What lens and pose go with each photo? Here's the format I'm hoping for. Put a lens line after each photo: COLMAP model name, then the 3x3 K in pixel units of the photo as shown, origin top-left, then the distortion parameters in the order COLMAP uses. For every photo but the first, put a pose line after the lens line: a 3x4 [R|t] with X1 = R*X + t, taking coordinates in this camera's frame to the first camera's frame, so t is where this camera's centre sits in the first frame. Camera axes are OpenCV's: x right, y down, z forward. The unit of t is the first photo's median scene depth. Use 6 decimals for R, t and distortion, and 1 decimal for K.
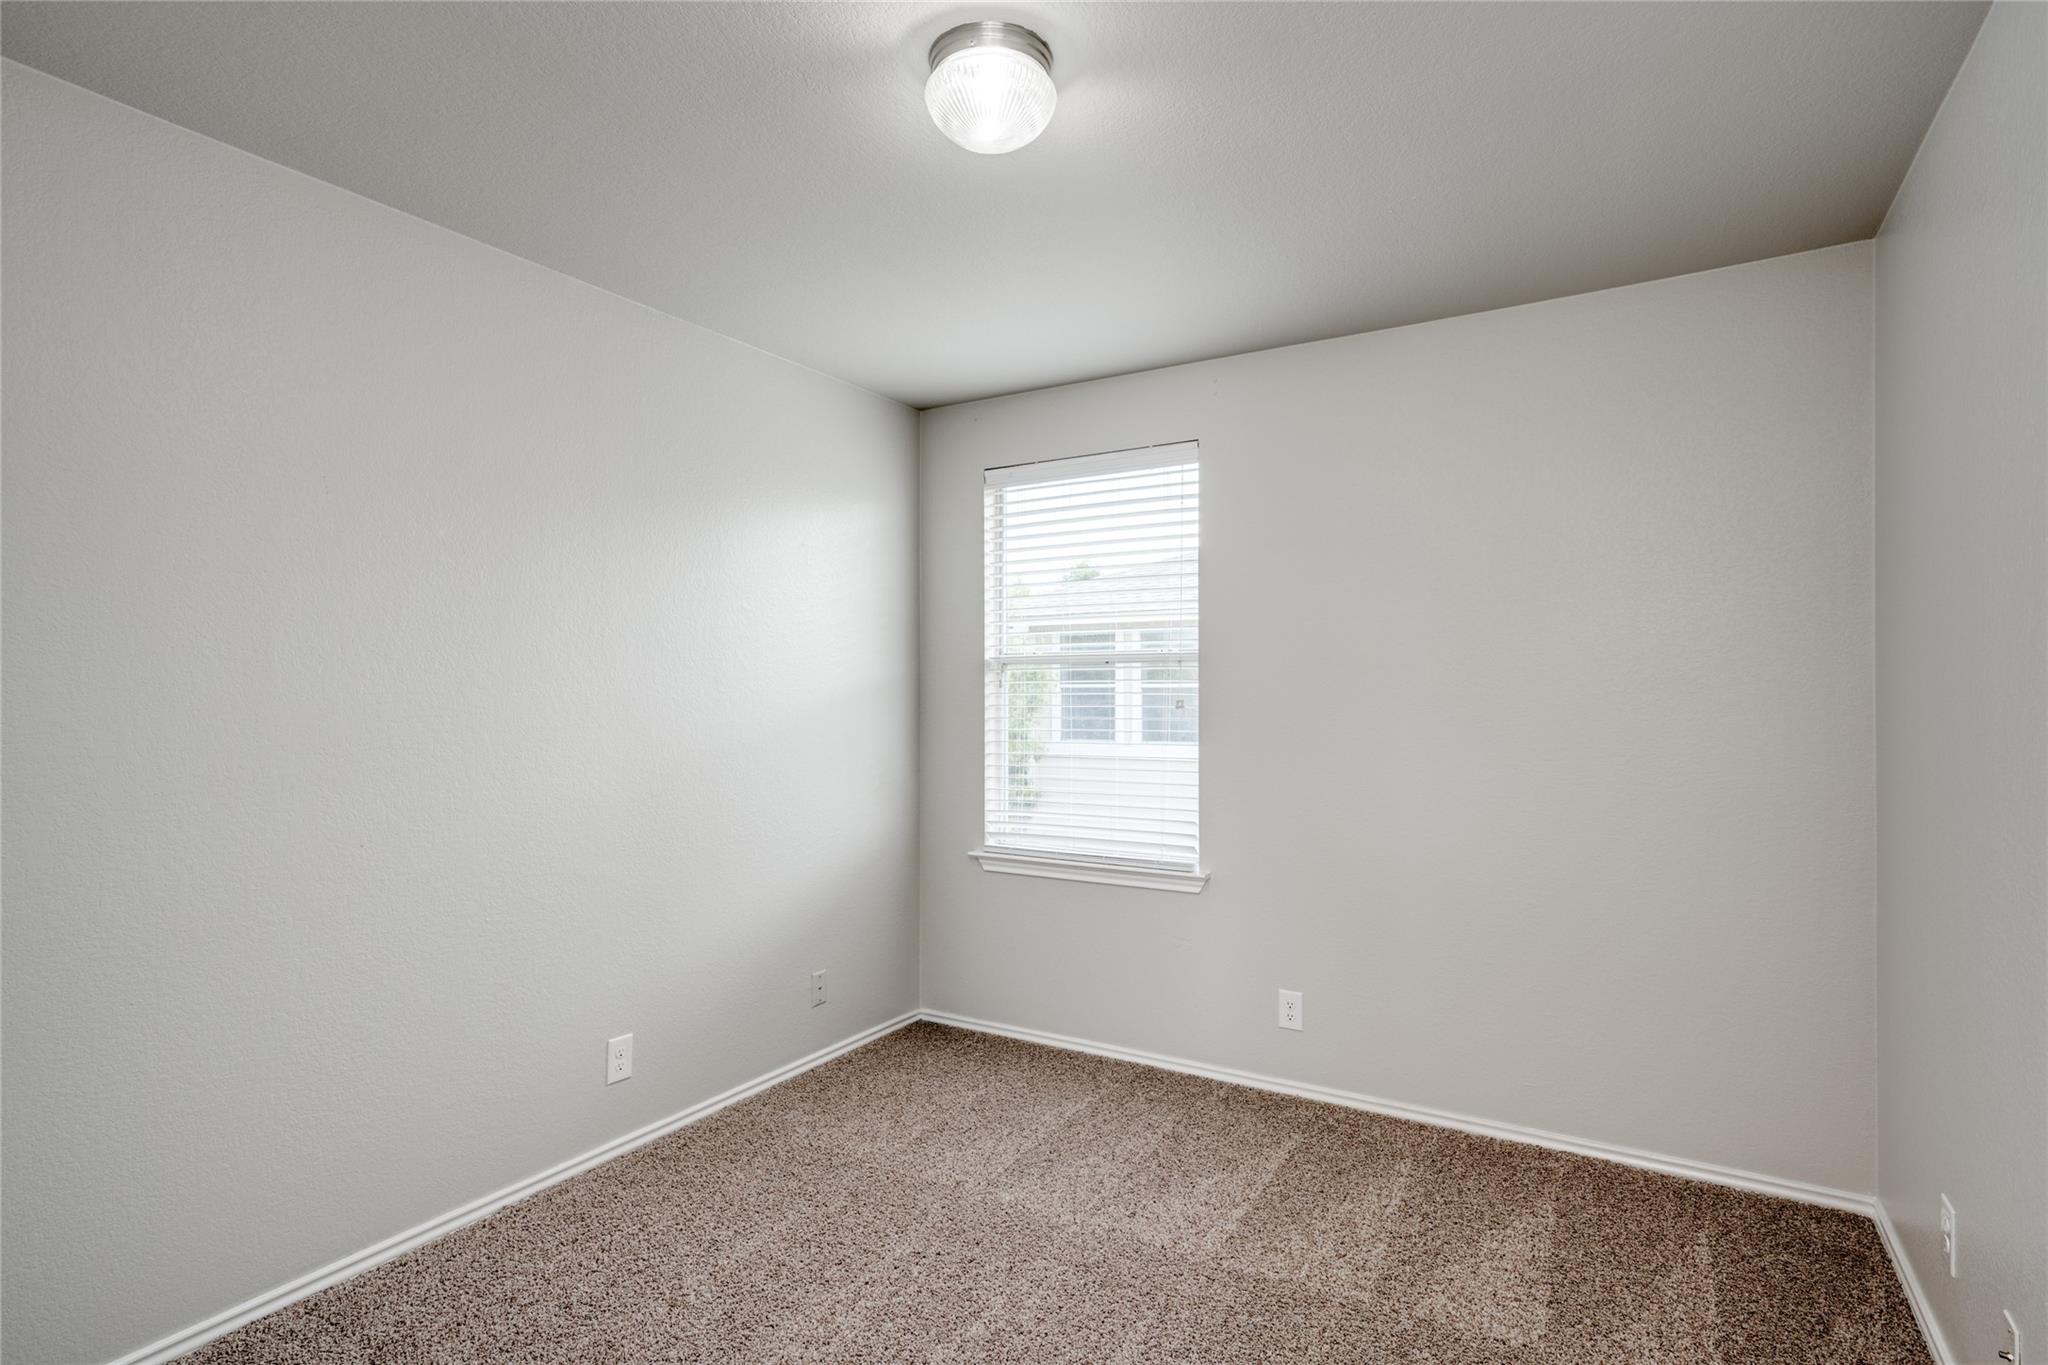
lens RADIAL K [[1016.2, 0, 1025.1], [0, 1016.2, 672.1], [0, 0, 1]] dist [0.000454, 0.000385]
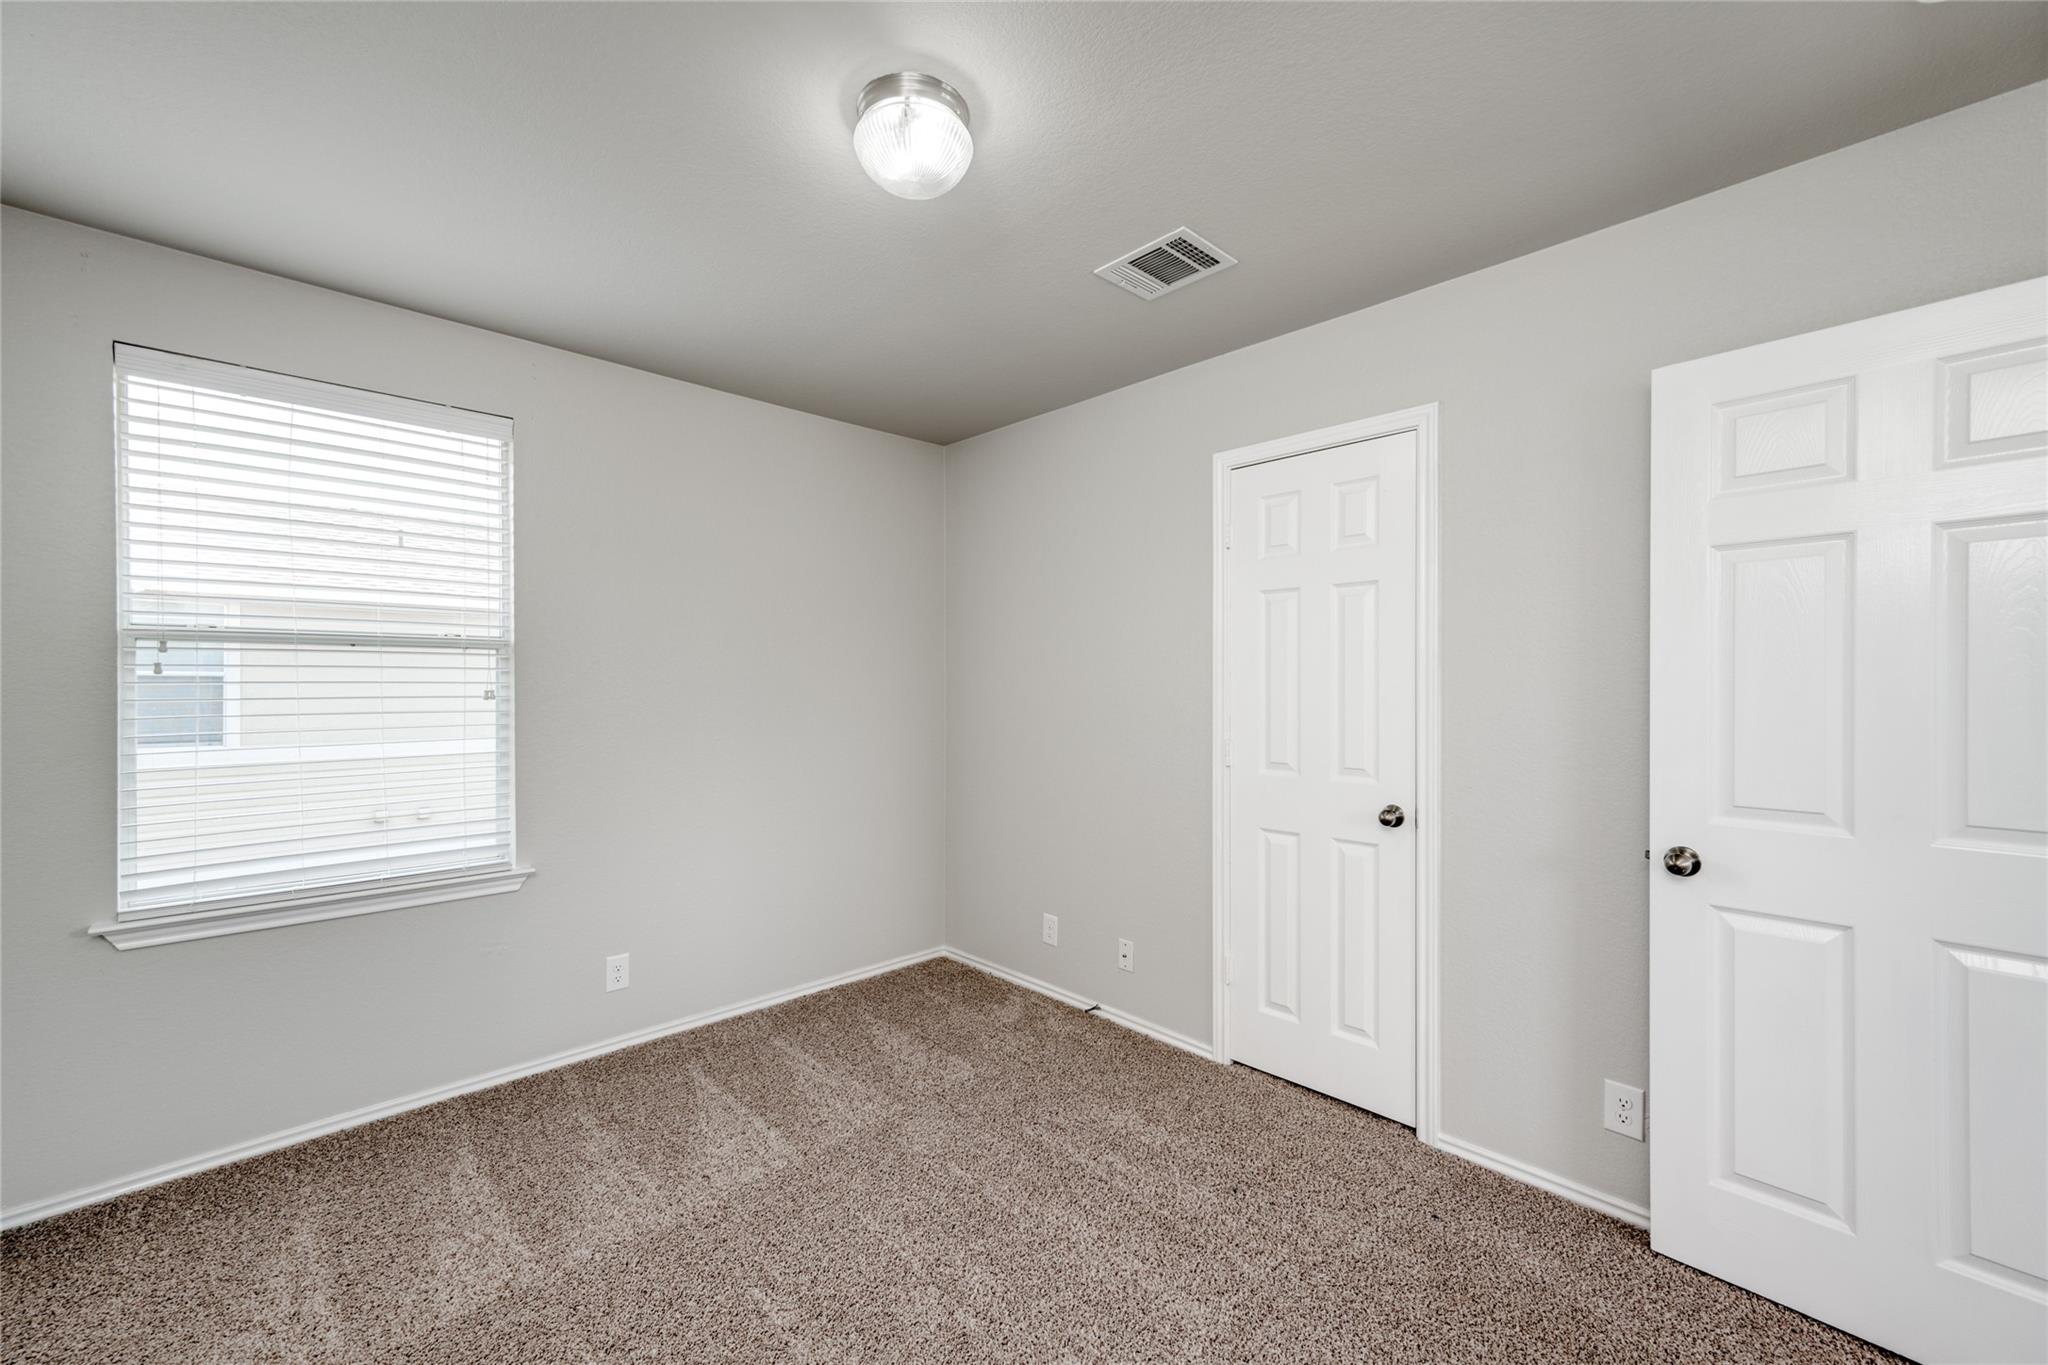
lens RADIAL K [[802.6, 0, 1024.0], [0, 802.6, 682.5], [0, 0, 1]] dist [-0.000258, -0.000081]
pose [[0.258916, 0.006390, 0.965879, -0.454532], [-0.021124, 0.999776, -0.000952, 0.011233], [-0.965669, -0.020156, 0.258993, 0.353224]]
